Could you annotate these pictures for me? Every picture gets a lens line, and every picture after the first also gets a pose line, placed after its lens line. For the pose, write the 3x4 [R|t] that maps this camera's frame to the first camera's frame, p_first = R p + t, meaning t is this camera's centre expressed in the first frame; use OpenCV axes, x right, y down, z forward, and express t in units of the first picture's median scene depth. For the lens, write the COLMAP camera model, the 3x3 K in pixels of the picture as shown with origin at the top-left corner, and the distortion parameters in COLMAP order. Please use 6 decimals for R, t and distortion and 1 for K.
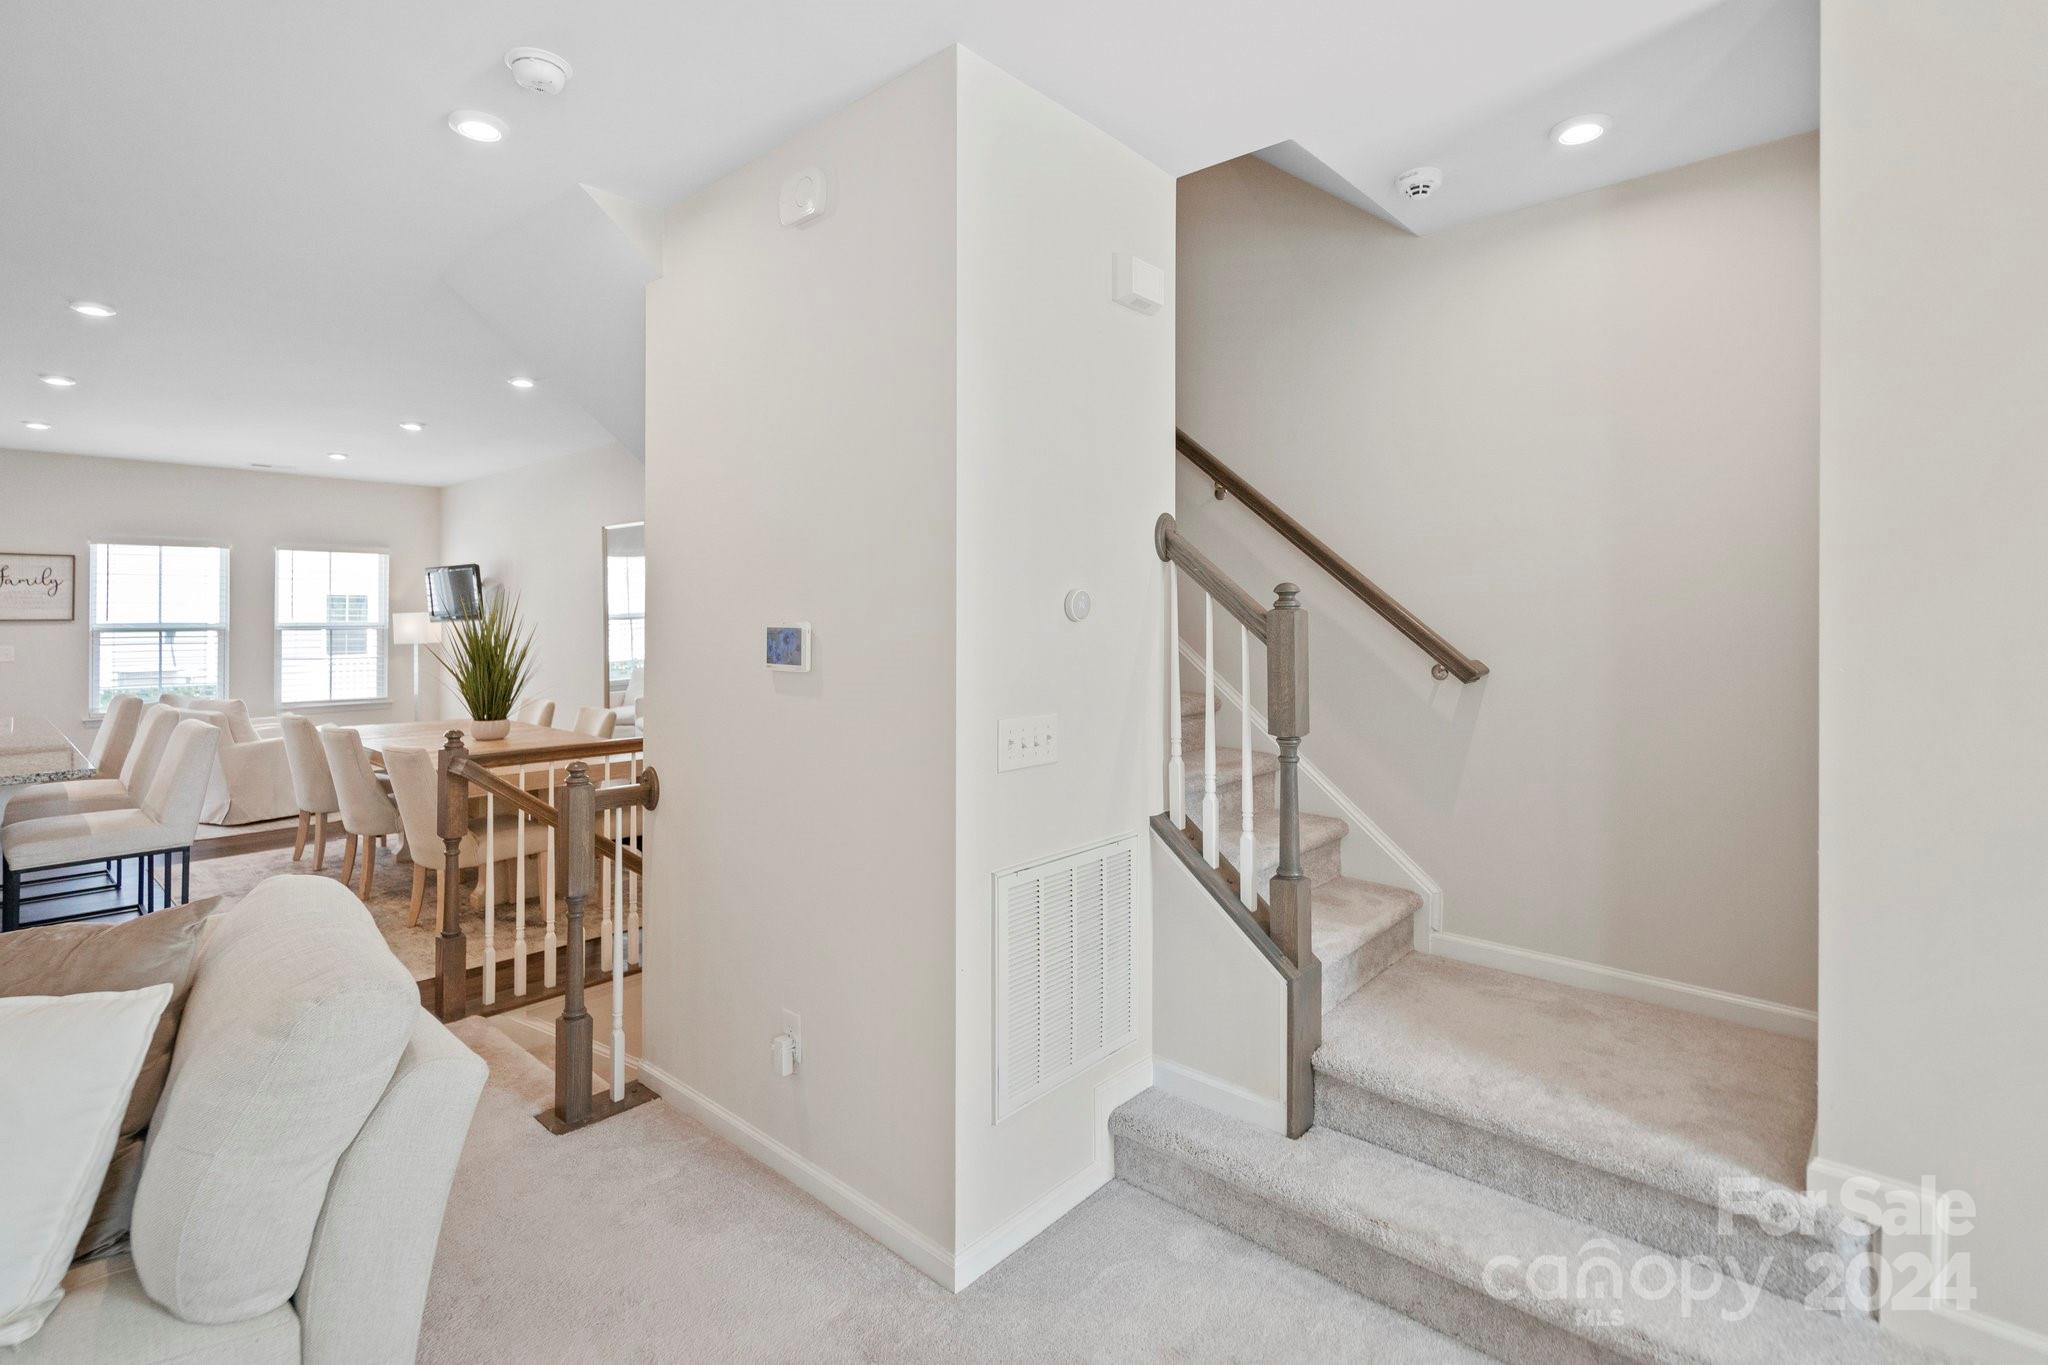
lens RADIAL K [[963.8, 0, 1016.6], [0, 963.8, 615.5], [0, 0, 1]] dist [-0.001935, -0.000769]
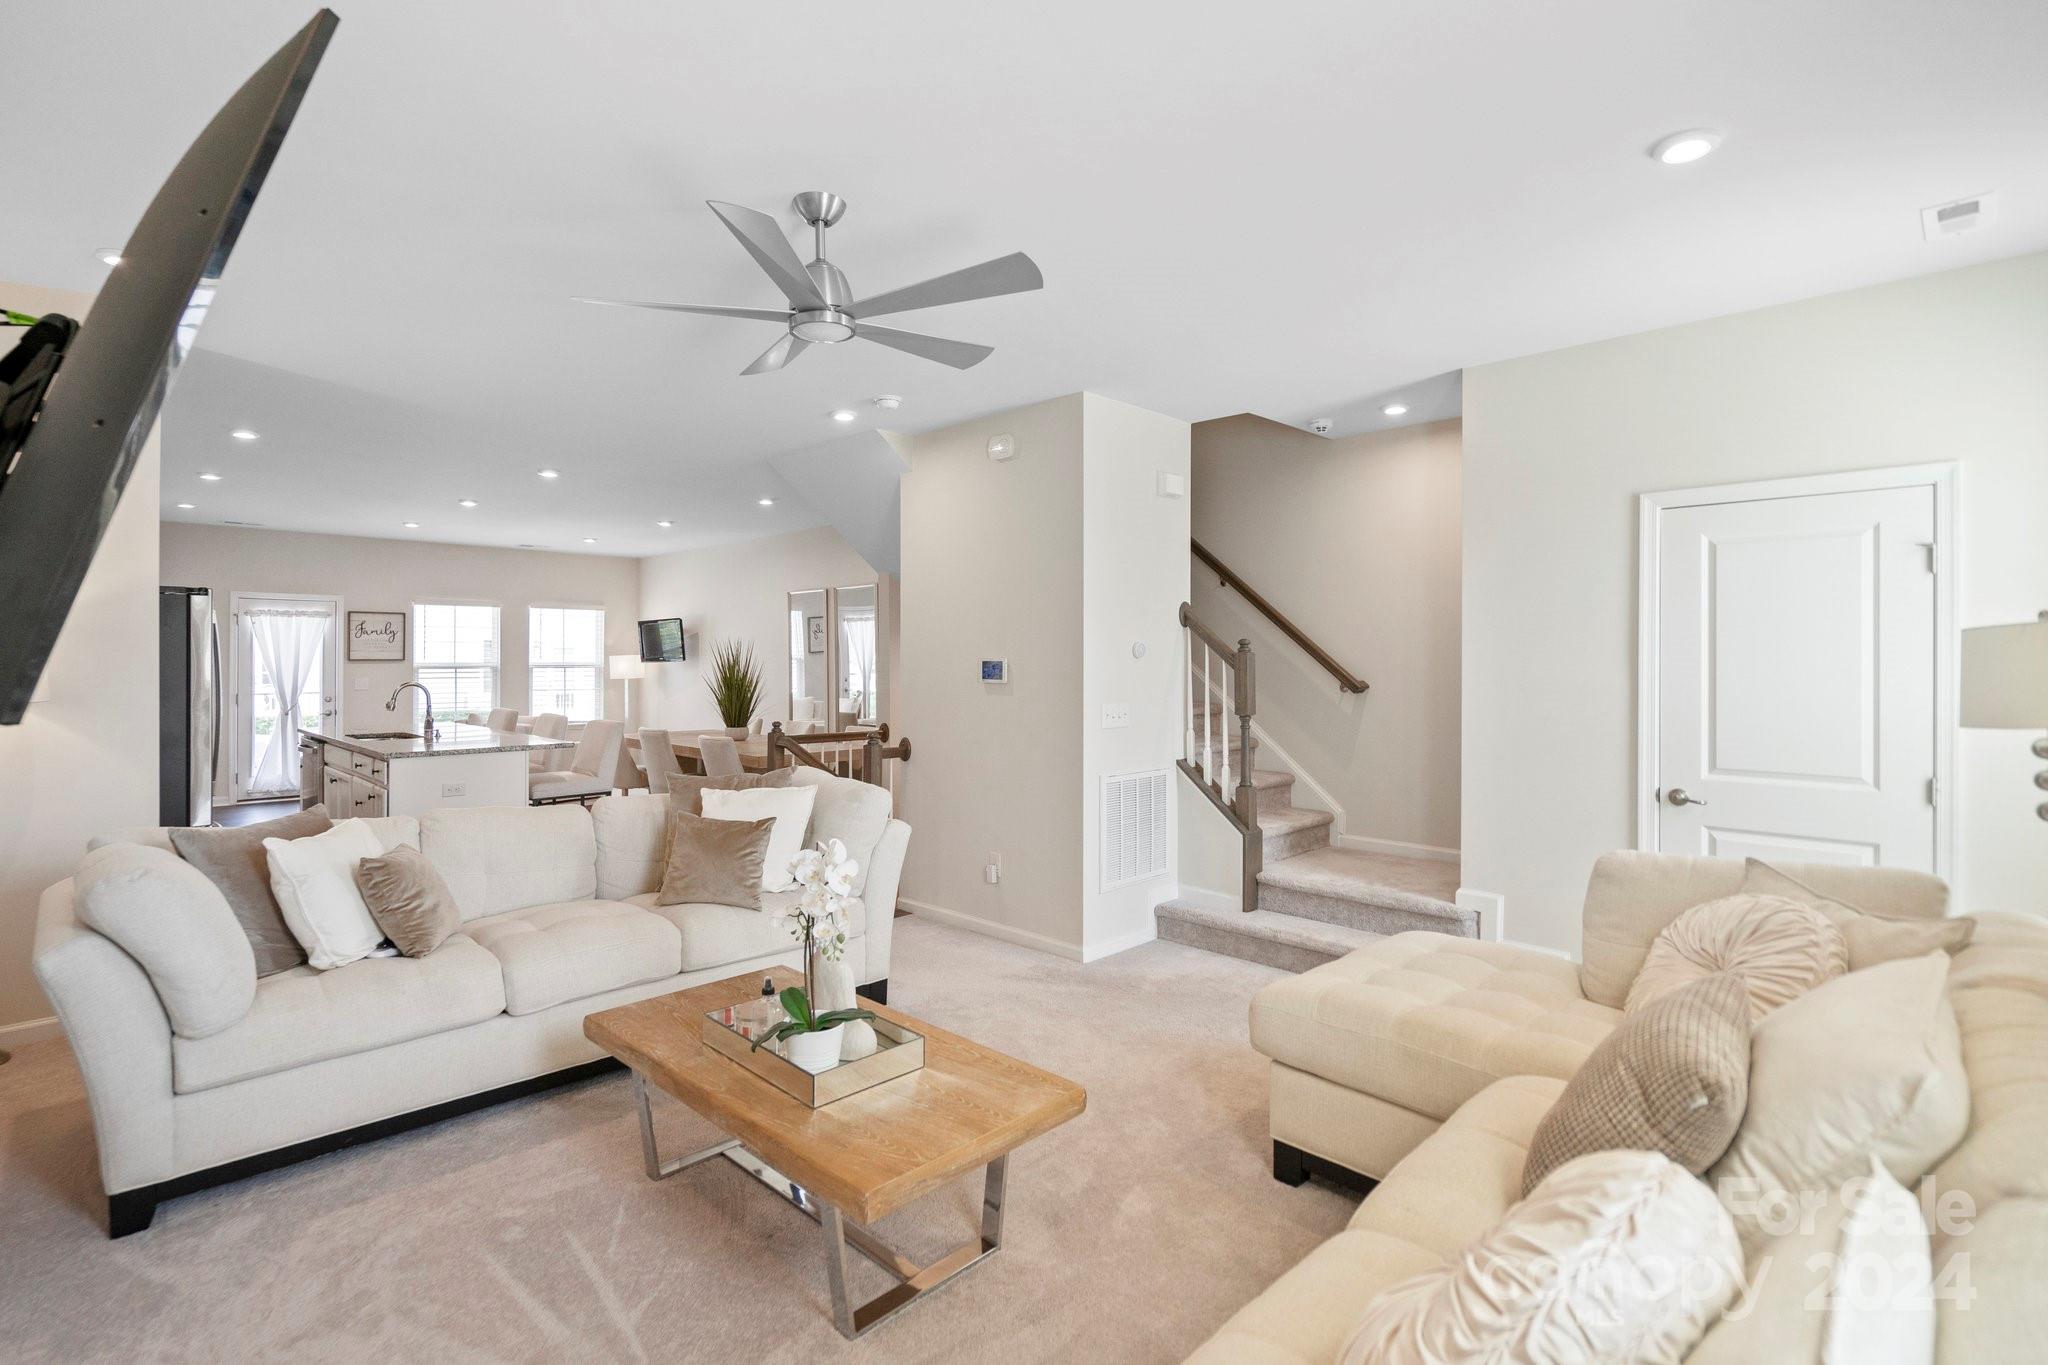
lens RADIAL K [[979.3, 0, 1016.9], [0, 979.3, 638.6], [0, 0, 1]] dist [-0.005704, -0.000650]
pose [[0.998580, 0.000846, -0.053261, -0.076070], [-0.002065, 0.999737, -0.022848, 0.011972], [0.053228, 0.022925, 0.998319, -0.980037]]
